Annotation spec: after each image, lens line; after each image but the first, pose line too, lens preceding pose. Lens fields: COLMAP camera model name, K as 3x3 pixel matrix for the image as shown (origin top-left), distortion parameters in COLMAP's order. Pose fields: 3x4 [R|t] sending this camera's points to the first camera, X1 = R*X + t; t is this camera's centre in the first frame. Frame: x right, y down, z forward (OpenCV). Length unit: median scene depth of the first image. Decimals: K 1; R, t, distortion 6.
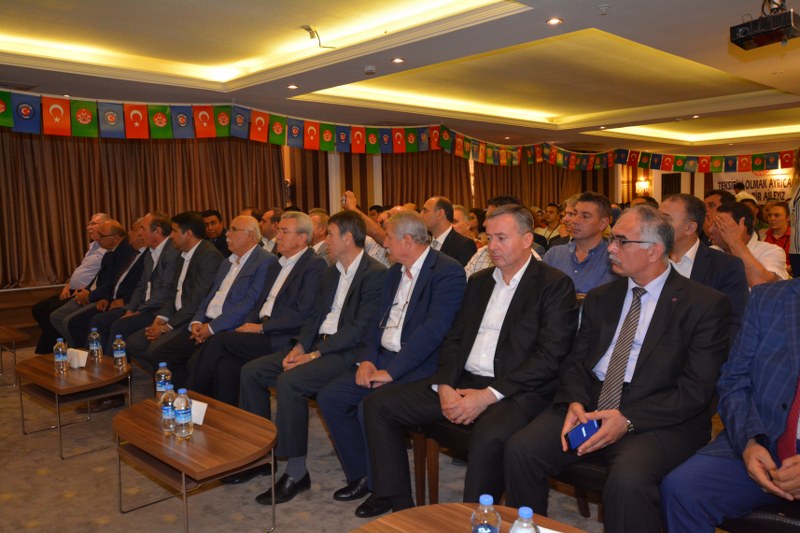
lens RADIAL K [[655.3, 0, 398.2], [0, 655.3, 265.8], [0, 0, 1]] dist [-0.008910, 0.052892]
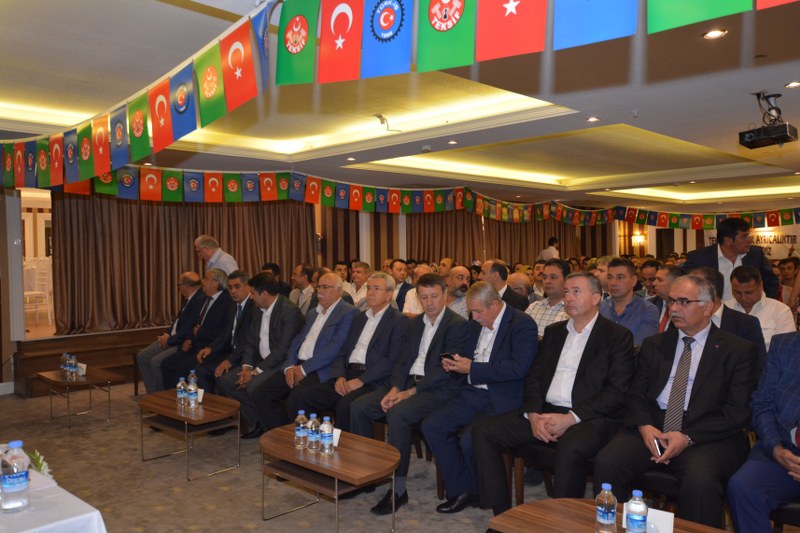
lens RADIAL K [[655.3, 0, 398.2], [0, 655.3, 265.8], [0, 0, 1]] dist [-0.008910, 0.052892]
pose [[0.999751, 0.008252, 0.020744, -0.070591], [-0.006789, 0.997551, -0.069619, -0.005203], [-0.021267, 0.069460, 0.997358, -0.092633]]
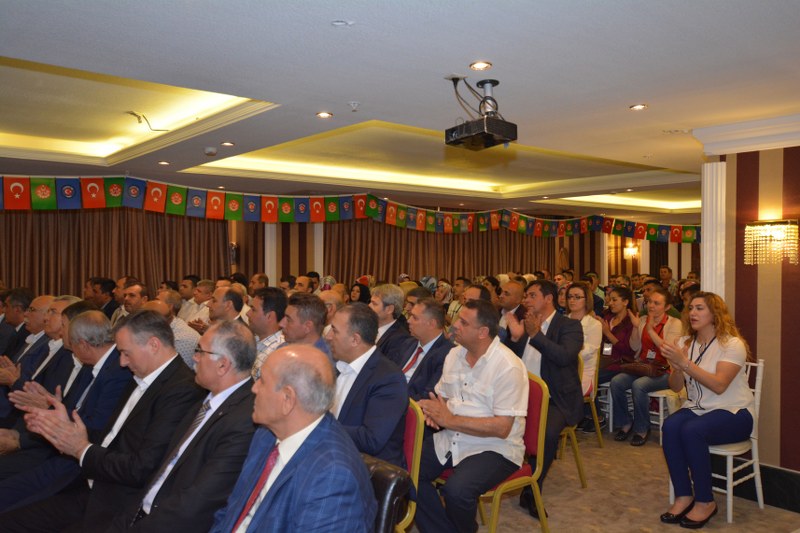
lens RADIAL K [[655.3, 0, 398.2], [0, 655.3, 265.8], [0, 0, 1]] dist [-0.008910, 0.052892]
pose [[0.995850, 0.026717, -0.086996, 0.209212], [-0.033184, 0.996724, -0.073760, -0.033833], [0.084740, 0.076341, 0.993474, 0.014365]]
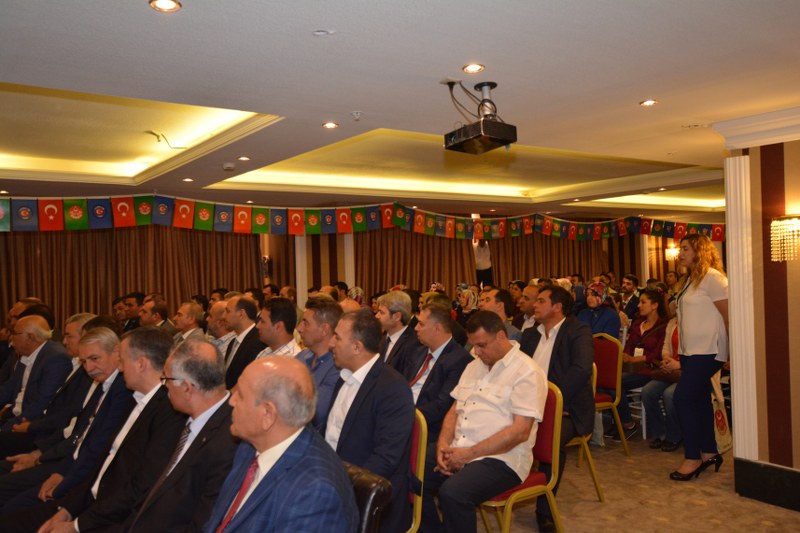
lens RADIAL K [[655.3, 0, 398.2], [0, 655.3, 265.8], [0, 0, 1]] dist [-0.008910, 0.052892]
pose [[0.987960, -0.004848, -0.154632, 0.233649], [-0.008662, 0.996207, -0.086581, -0.033467], [0.154465, 0.086878, 0.984171, 0.020207]]
